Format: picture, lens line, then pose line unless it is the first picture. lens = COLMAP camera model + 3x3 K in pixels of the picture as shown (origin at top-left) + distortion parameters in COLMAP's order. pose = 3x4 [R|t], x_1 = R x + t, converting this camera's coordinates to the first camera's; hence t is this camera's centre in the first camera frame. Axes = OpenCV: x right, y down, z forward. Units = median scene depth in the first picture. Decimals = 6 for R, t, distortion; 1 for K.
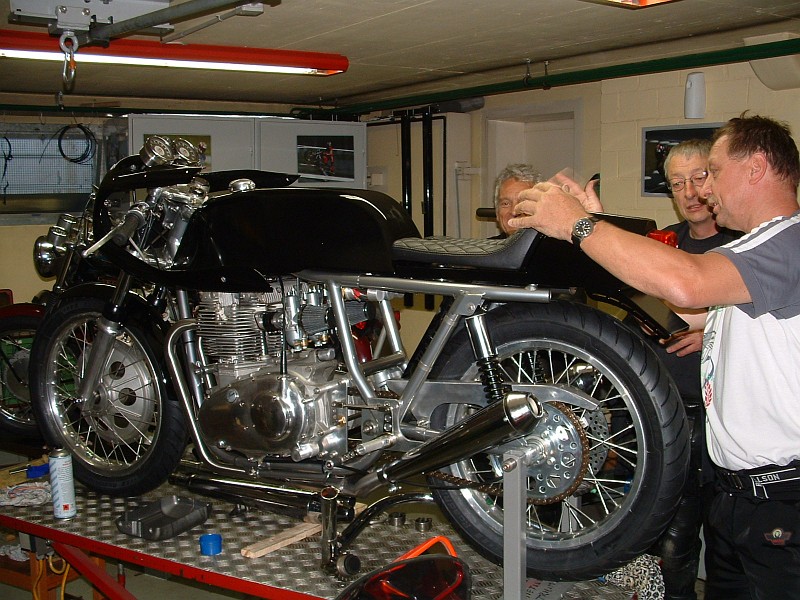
lens RADIAL K [[939.6, 0, 403.3], [0, 939.6, 322.9], [0, 0, 1]] dist [-0.252907, 0.313666]
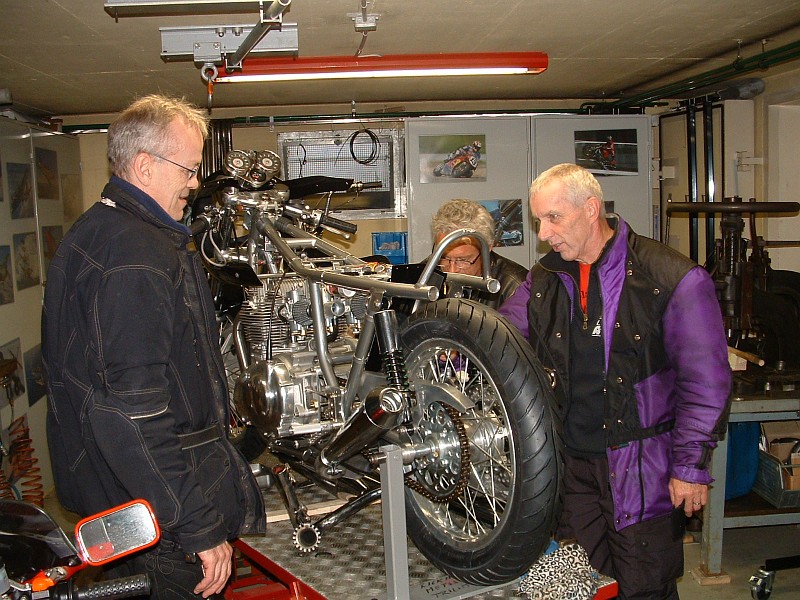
lens RADIAL K [[939.6, 0, 403.3], [0, 939.6, 322.9], [0, 0, 1]] dist [-0.252907, 0.313666]
pose [[0.880414, 0.034562, -0.472945, 0.214280], [-0.030160, 0.999402, 0.016891, -0.005557], [0.473246, -0.000607, 0.880930, 0.032442]]
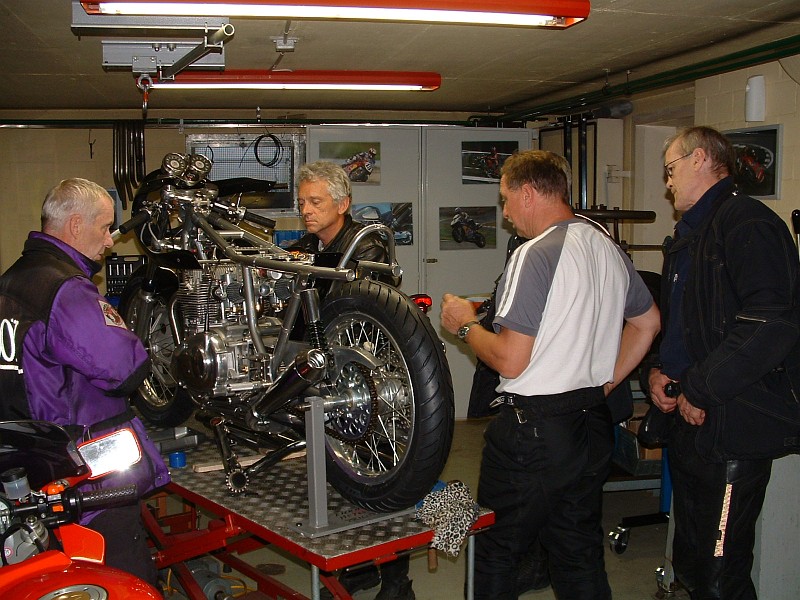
lens RADIAL K [[939.6, 0, 403.3], [0, 939.6, 322.9], [0, 0, 1]] dist [-0.252907, 0.313666]
pose [[0.932072, 0.047881, -0.359096, 0.240438], [-0.047627, 0.998819, 0.009558, 0.006151], [0.359129, 0.008194, 0.933252, -0.056069]]
